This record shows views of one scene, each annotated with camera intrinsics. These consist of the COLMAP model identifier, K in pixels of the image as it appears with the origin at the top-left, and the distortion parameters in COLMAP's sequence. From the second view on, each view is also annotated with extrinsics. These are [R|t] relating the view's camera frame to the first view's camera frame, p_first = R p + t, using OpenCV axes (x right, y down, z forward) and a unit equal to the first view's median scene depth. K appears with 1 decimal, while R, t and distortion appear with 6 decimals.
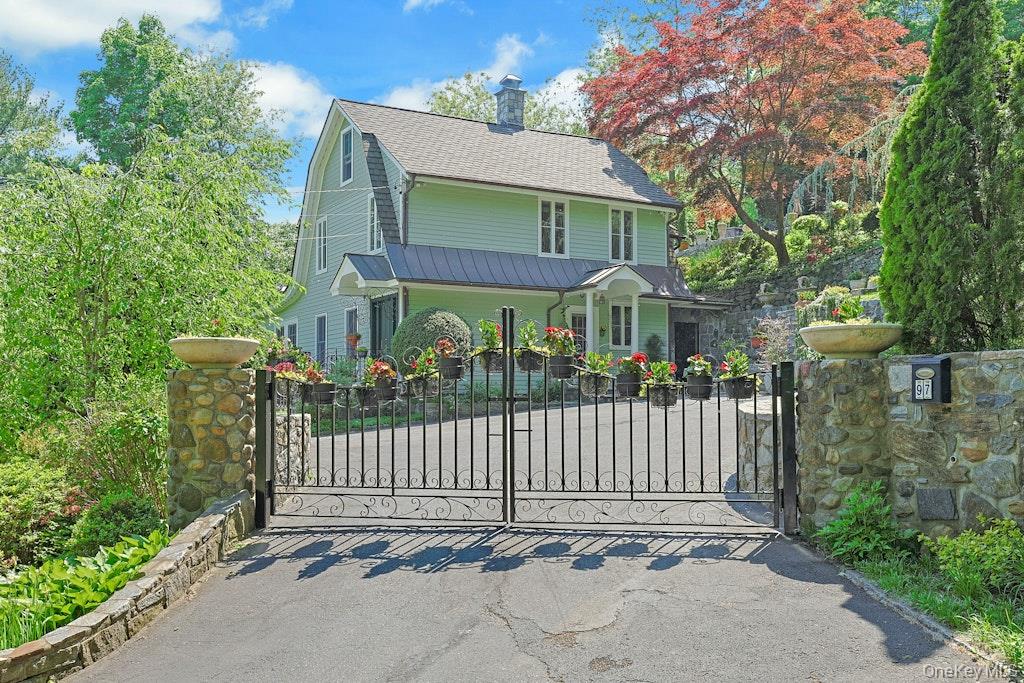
lens RADIAL K [[962.3, 0, 498.7], [0, 962.3, 373.8], [0, 0, 1]] dist [0.064784, 0.000000]
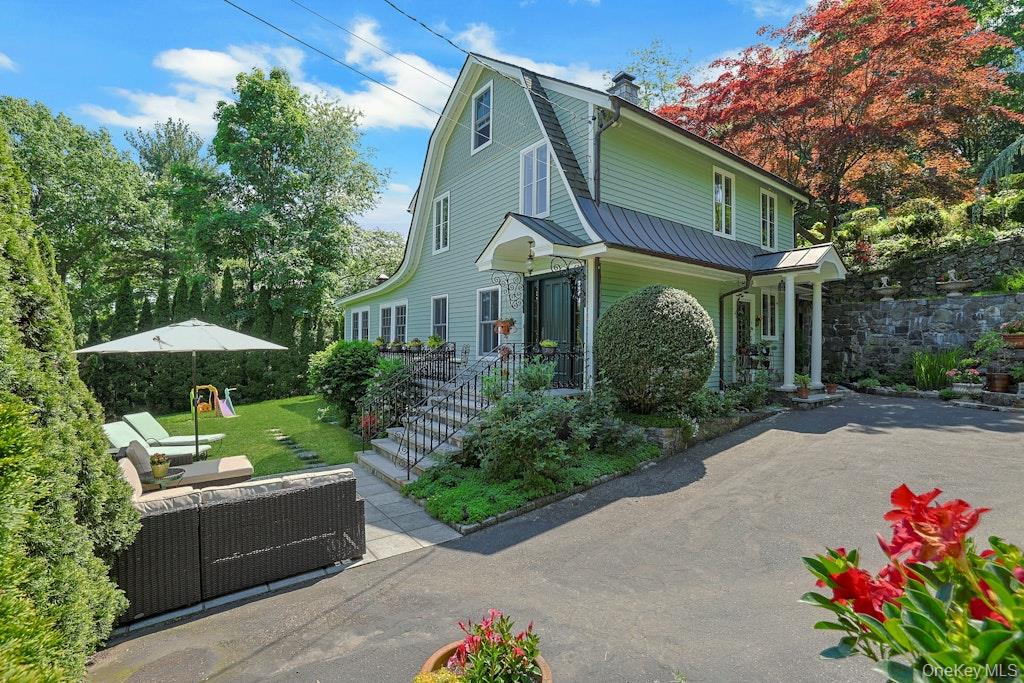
lens RADIAL K [[458.3, 0, 519.0], [0, 458.3, 336.5], [0, 0, 1]] dist [-0.009515, 0.001959]
pose [[0.991963, 0.014926, 0.125641, -0.576838], [-0.016283, 0.999820, 0.009782, -0.095806], [-0.125472, -0.011749, 0.992028, 1.913926]]
